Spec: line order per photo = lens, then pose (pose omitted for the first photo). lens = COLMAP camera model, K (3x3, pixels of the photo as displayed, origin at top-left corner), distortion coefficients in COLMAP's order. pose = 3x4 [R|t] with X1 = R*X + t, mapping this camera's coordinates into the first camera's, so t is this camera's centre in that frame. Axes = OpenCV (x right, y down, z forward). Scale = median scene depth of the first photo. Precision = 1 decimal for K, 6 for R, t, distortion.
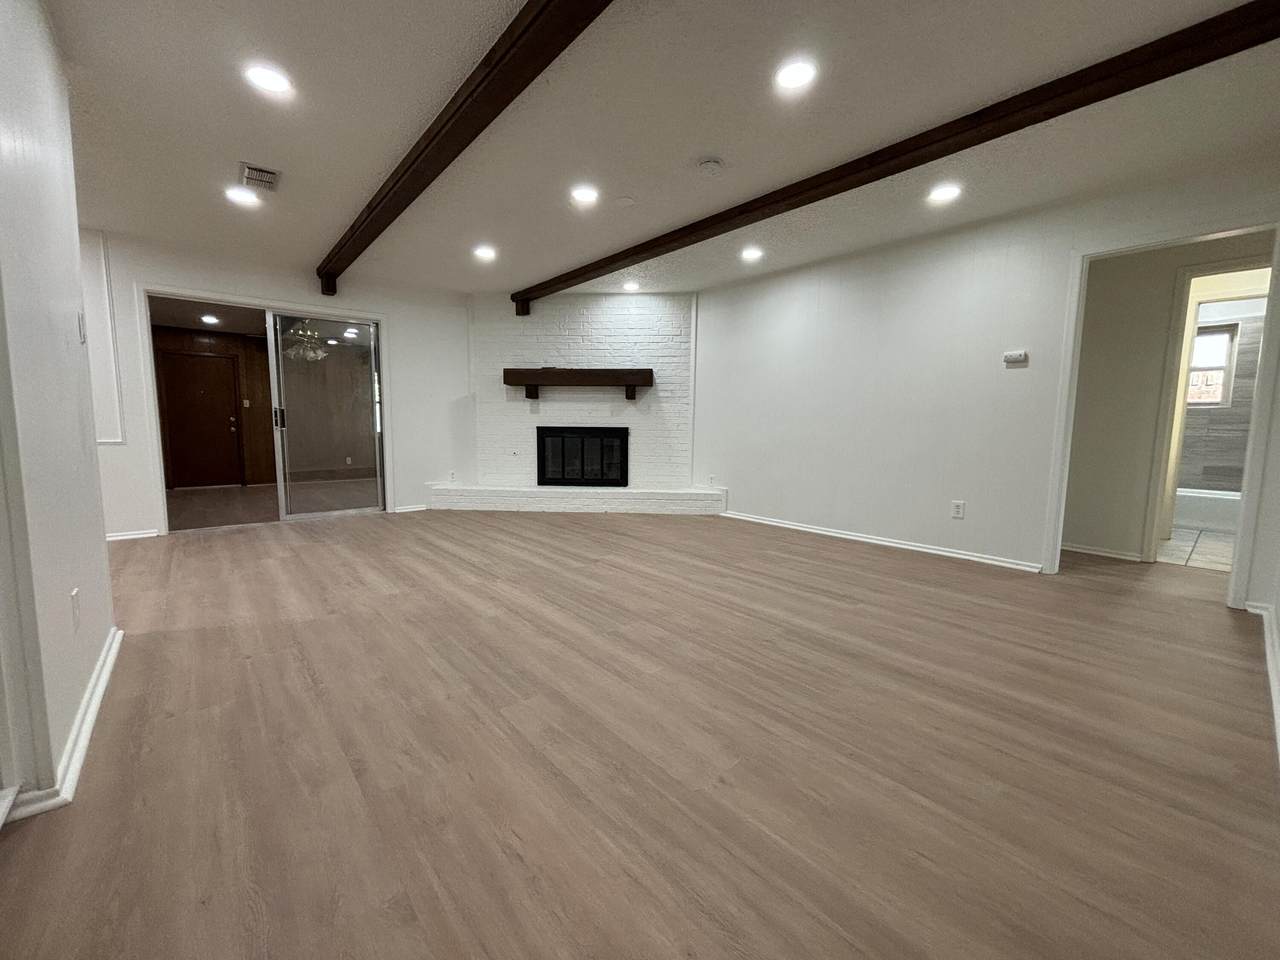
lens RADIAL K [[515.8, 0, 640.0], [0, 515.8, 480.0], [0, 0, 1]] dist [0.000154, 0.000000]
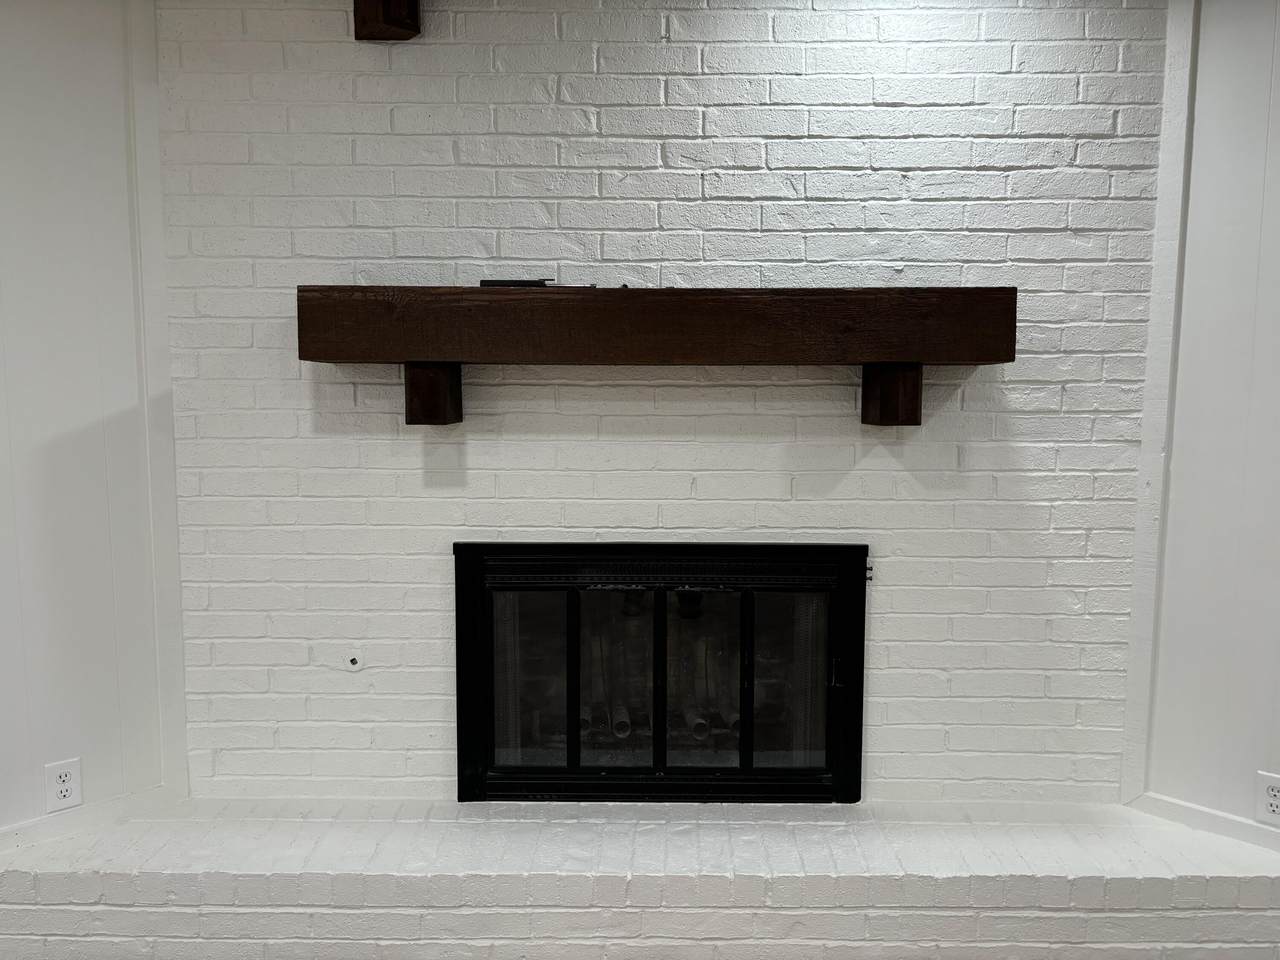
lens RADIAL K [[989.3, 0, 640.0], [0, 989.3, 480.0], [0, 0, 1]] dist [0.005215, 0.002113]
pose [[0.997592, -0.012387, 0.068245, -0.151870], [0.013950, 0.999650, -0.022480, -0.123430], [-0.067943, 0.023378, 0.997415, 0.580602]]
